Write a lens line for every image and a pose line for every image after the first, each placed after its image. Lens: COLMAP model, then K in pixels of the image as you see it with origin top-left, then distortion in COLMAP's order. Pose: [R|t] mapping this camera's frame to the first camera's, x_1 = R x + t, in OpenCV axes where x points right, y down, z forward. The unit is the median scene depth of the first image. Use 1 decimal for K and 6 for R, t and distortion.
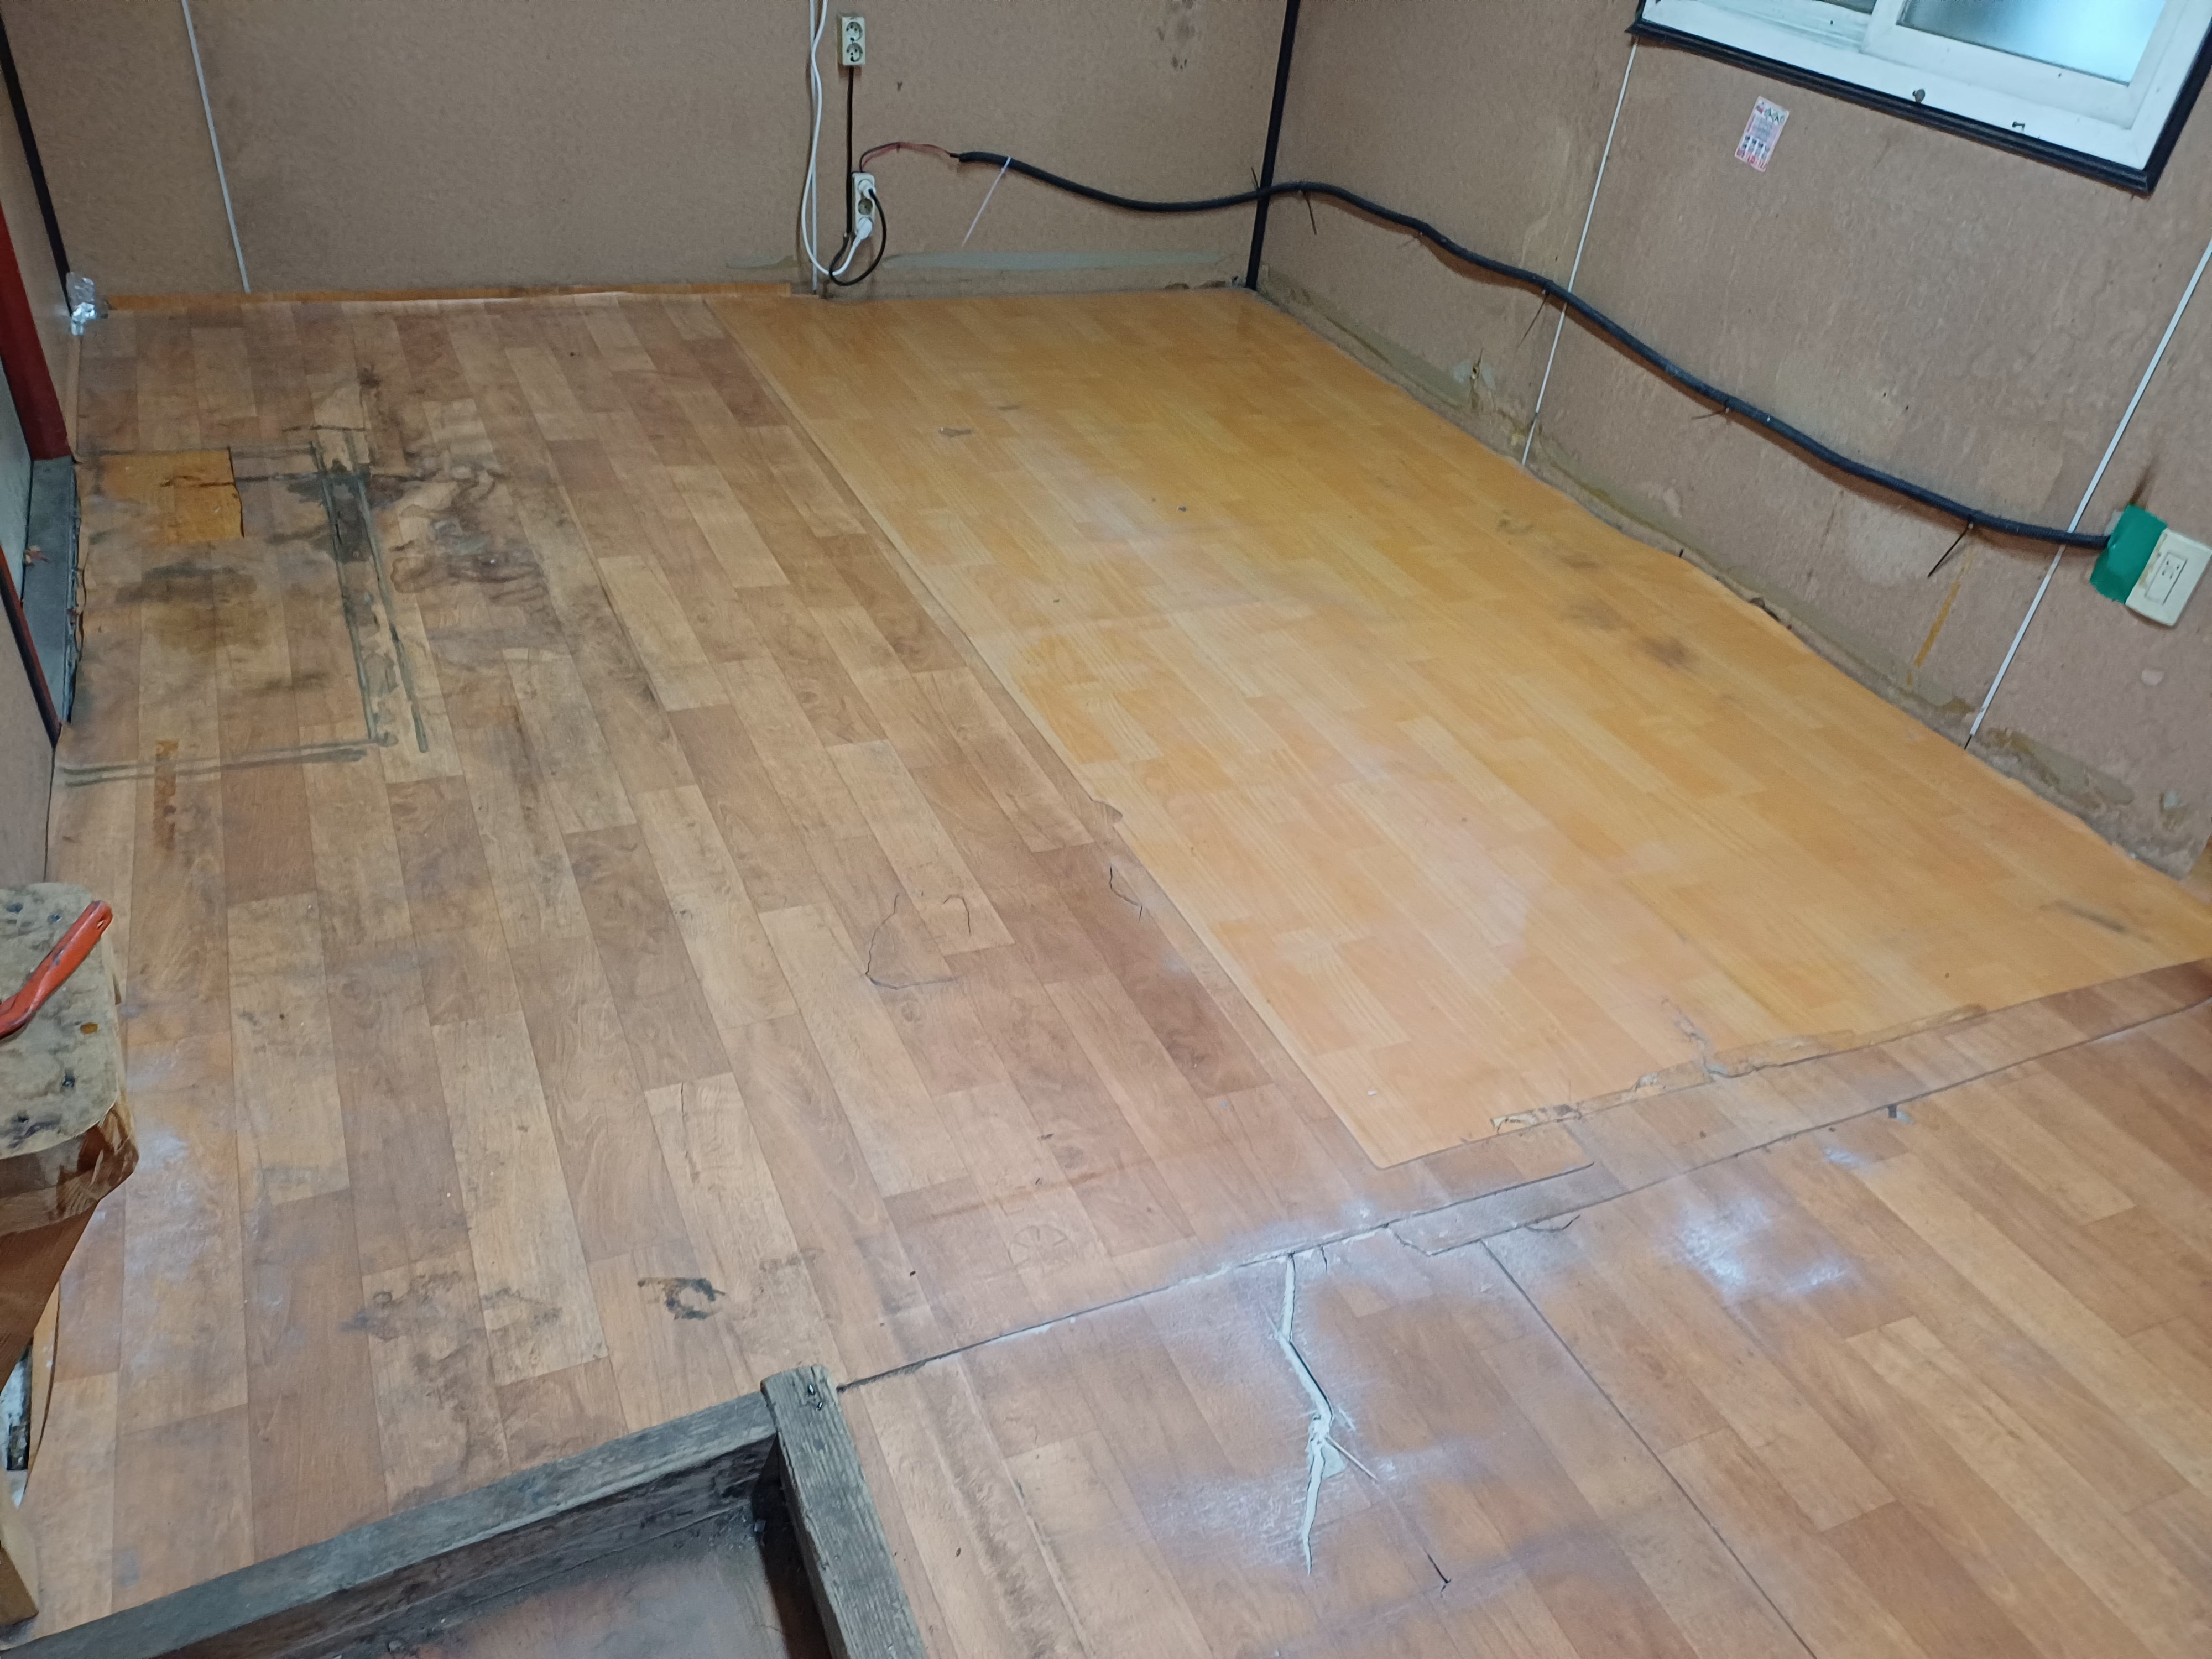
lens RADIAL K [[1652.2, 0, 1147.3], [0, 1652.2, 854.6], [0, 0, 1]] dist [0.042251, -0.015574]
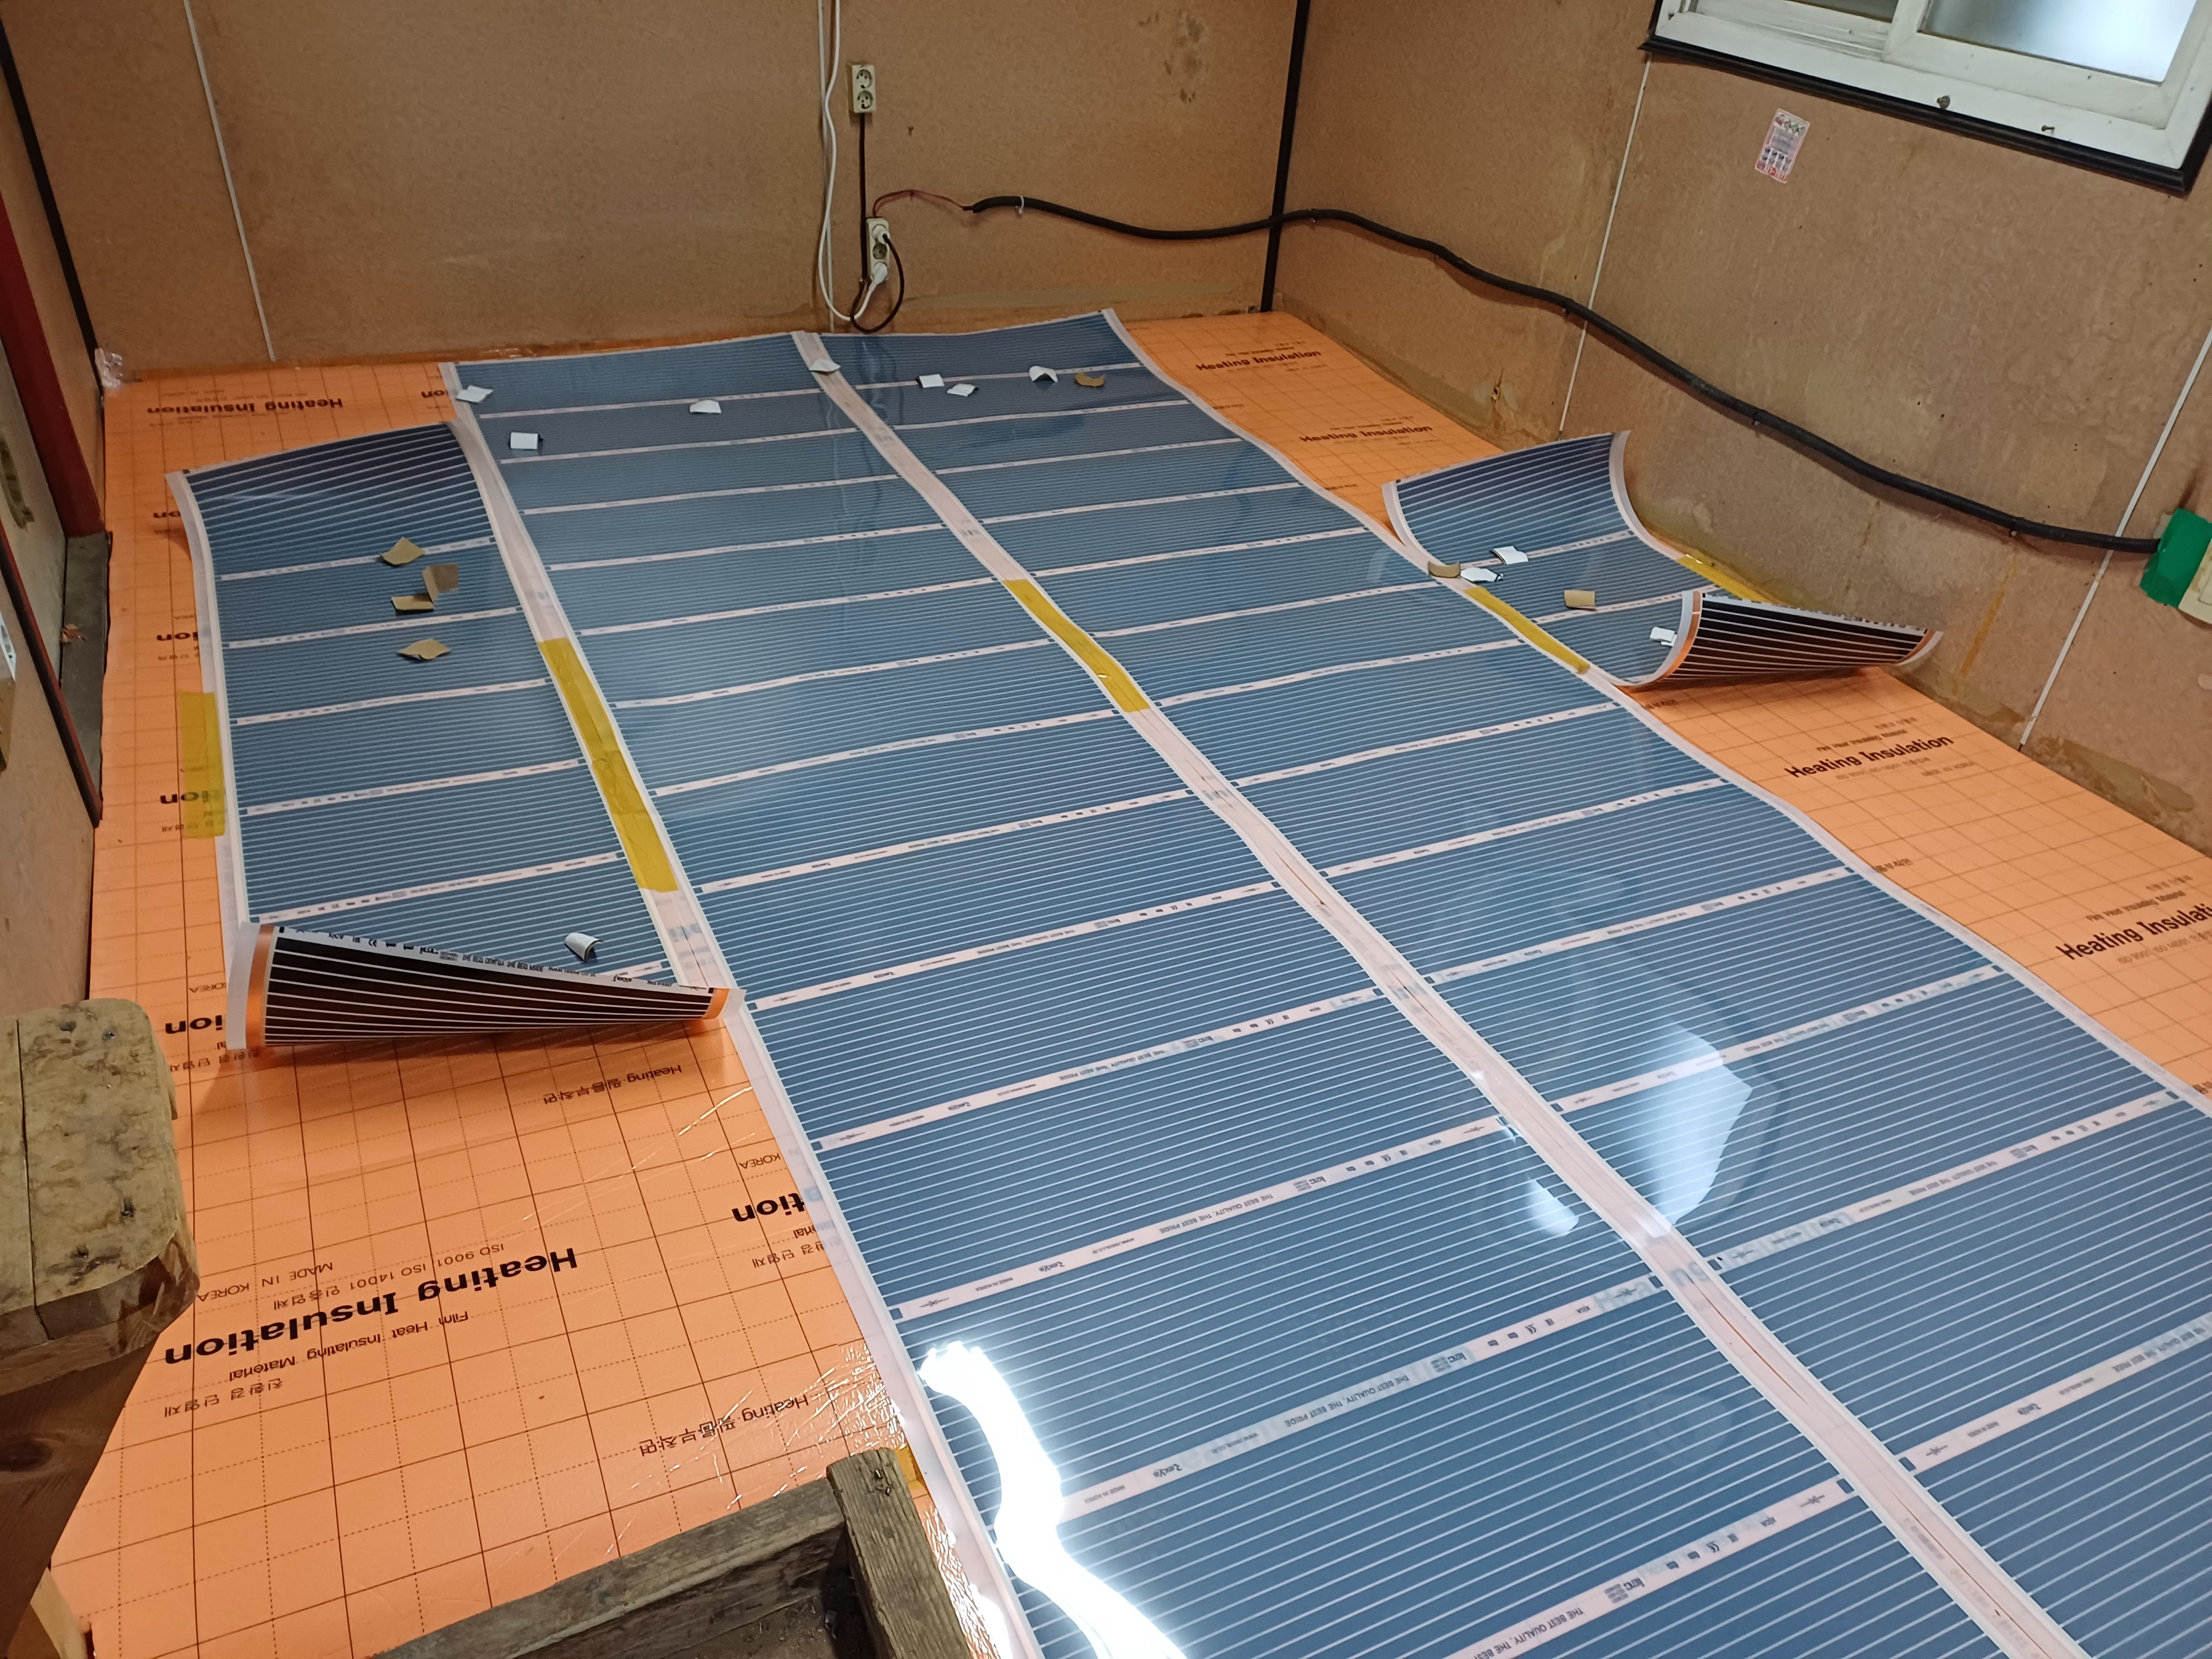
lens RADIAL K [[1652.2, 0, 1142.8], [0, 1652.2, 849.0], [0, 0, 1]] dist [0.042251, -0.015574]
pose [[0.999315, -0.032898, -0.016947, -0.008165], [0.032628, 0.999340, -0.015944, -0.011089], [0.017461, 0.015380, 0.999729, 0.008859]]
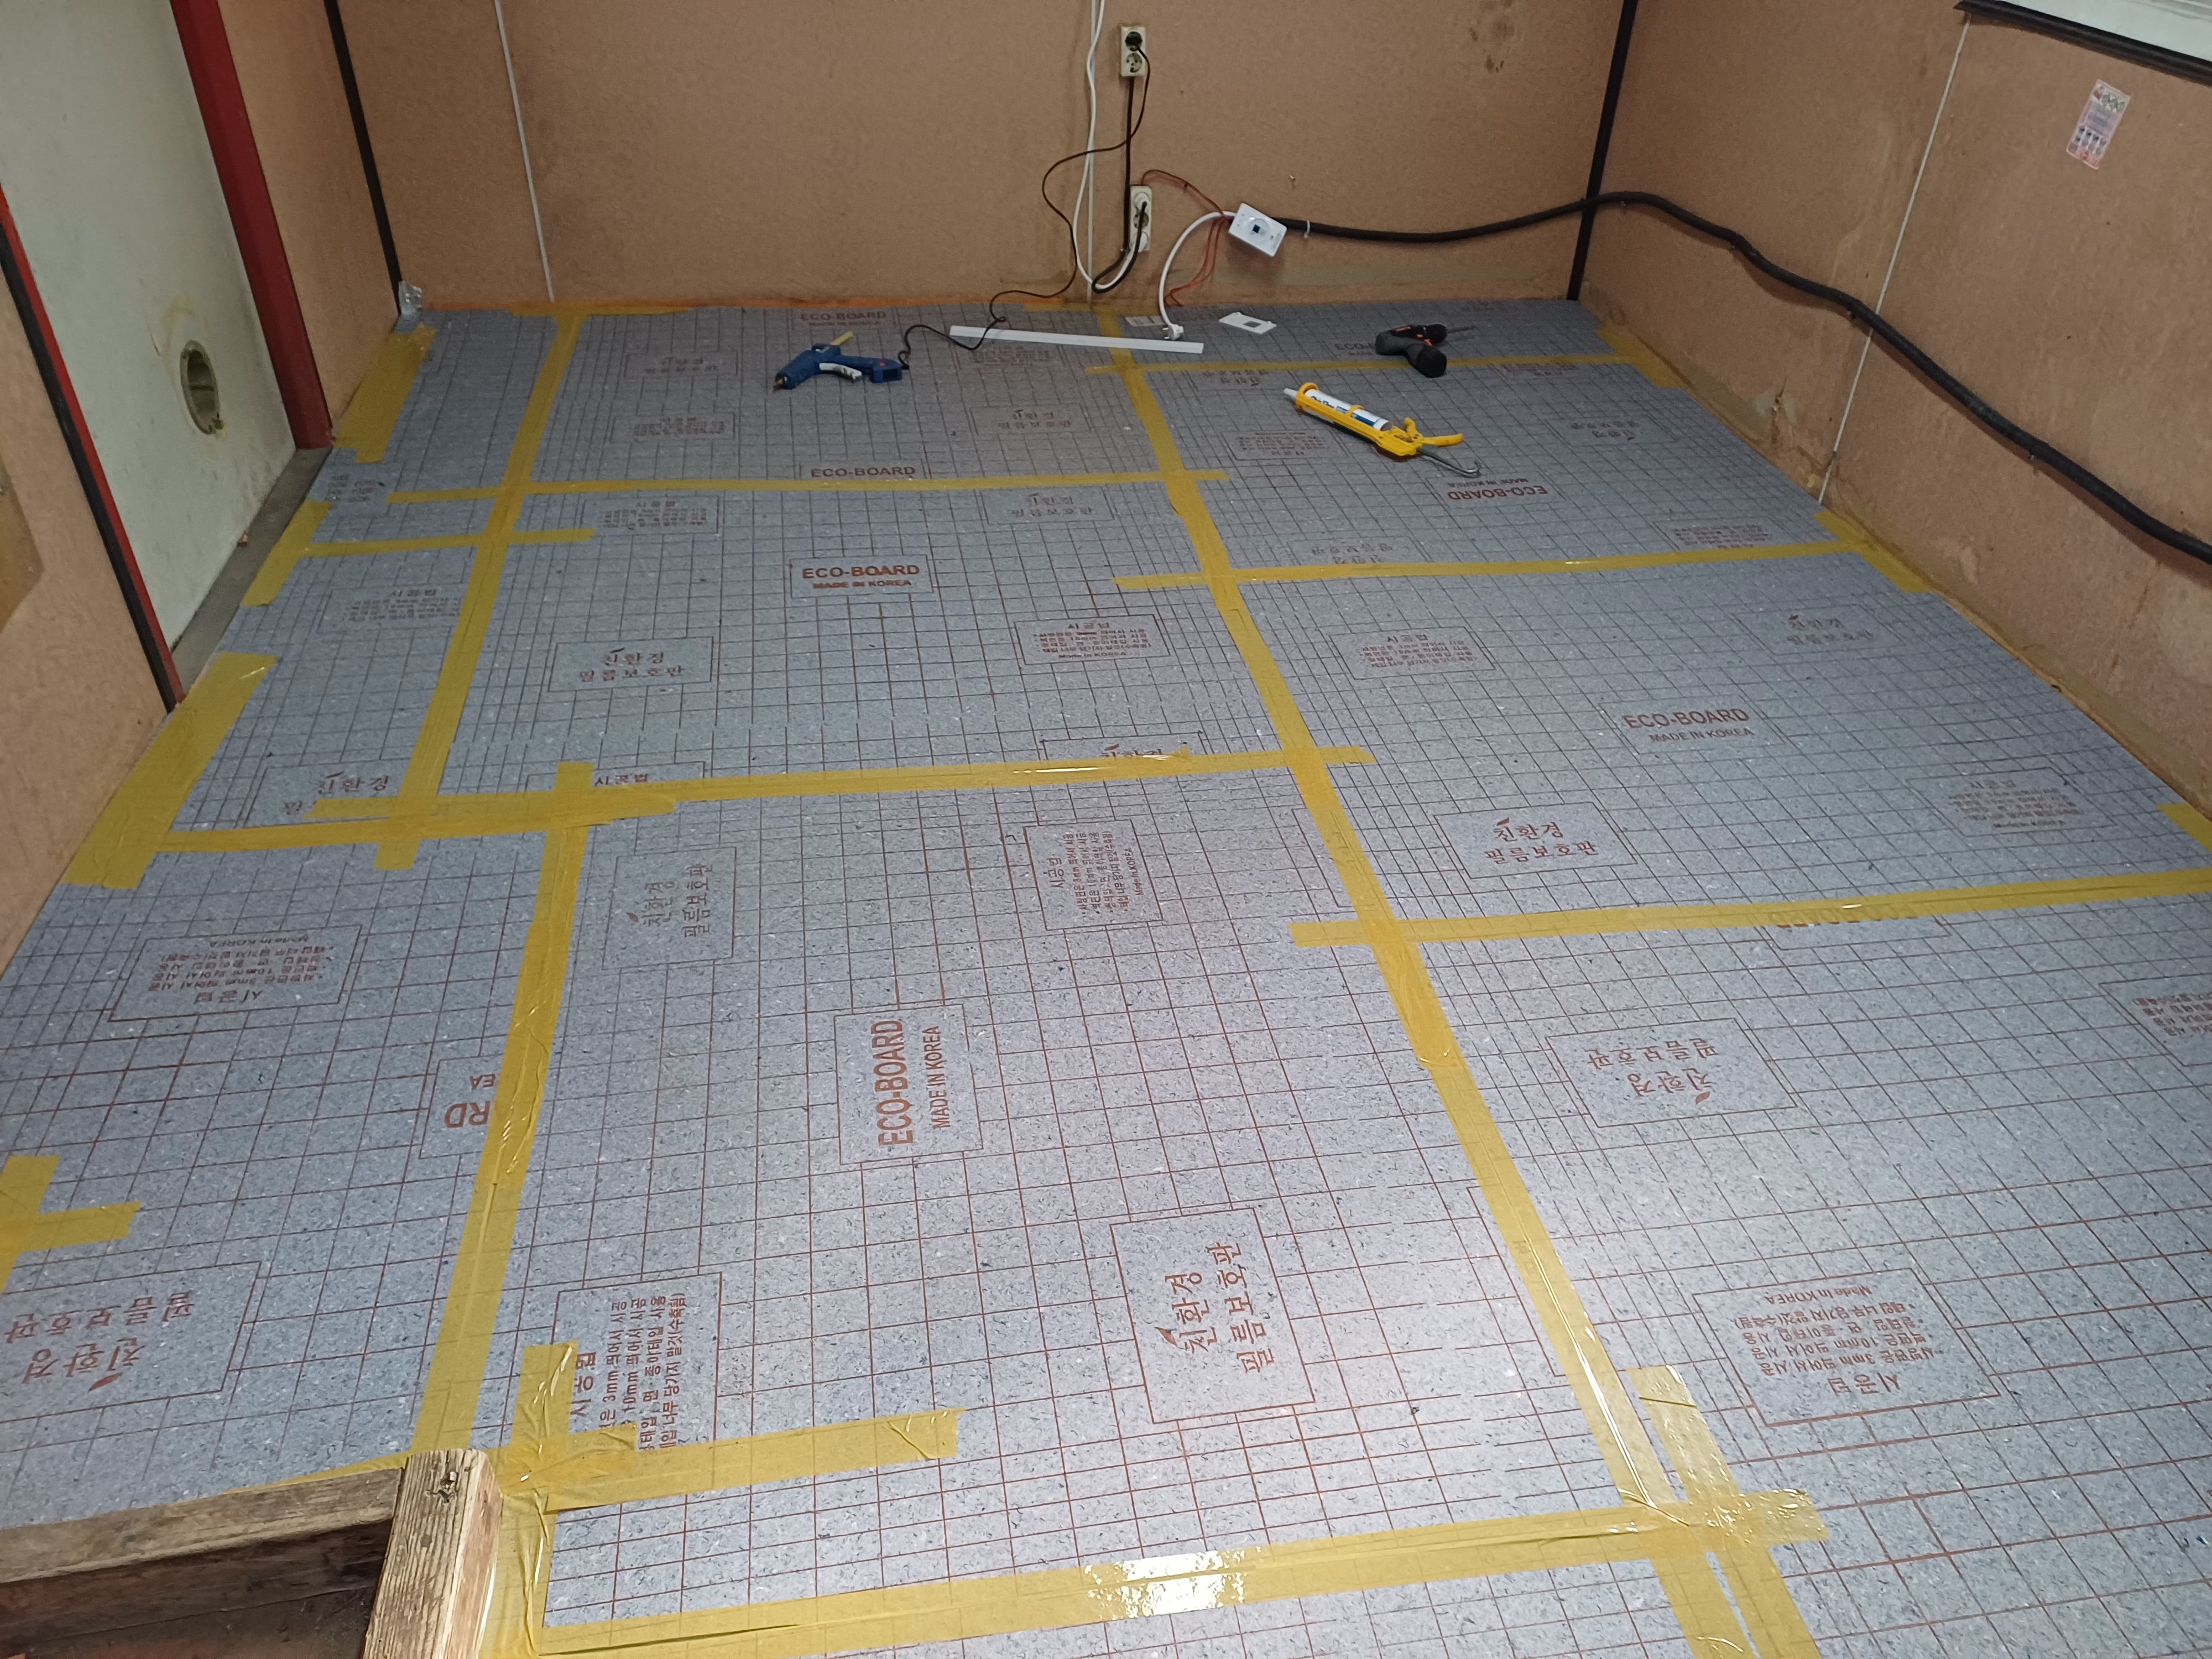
lens RADIAL K [[1652.2, 0, 1131.5], [0, 1652.2, 851.0], [0, 0, 1]] dist [0.042251, -0.015574]
pose [[0.959325, 0.099580, -0.264159, 0.166923], [-0.102752, 0.994705, 0.001819, -0.028778], [0.262942, 0.025398, 0.964477, 0.088029]]
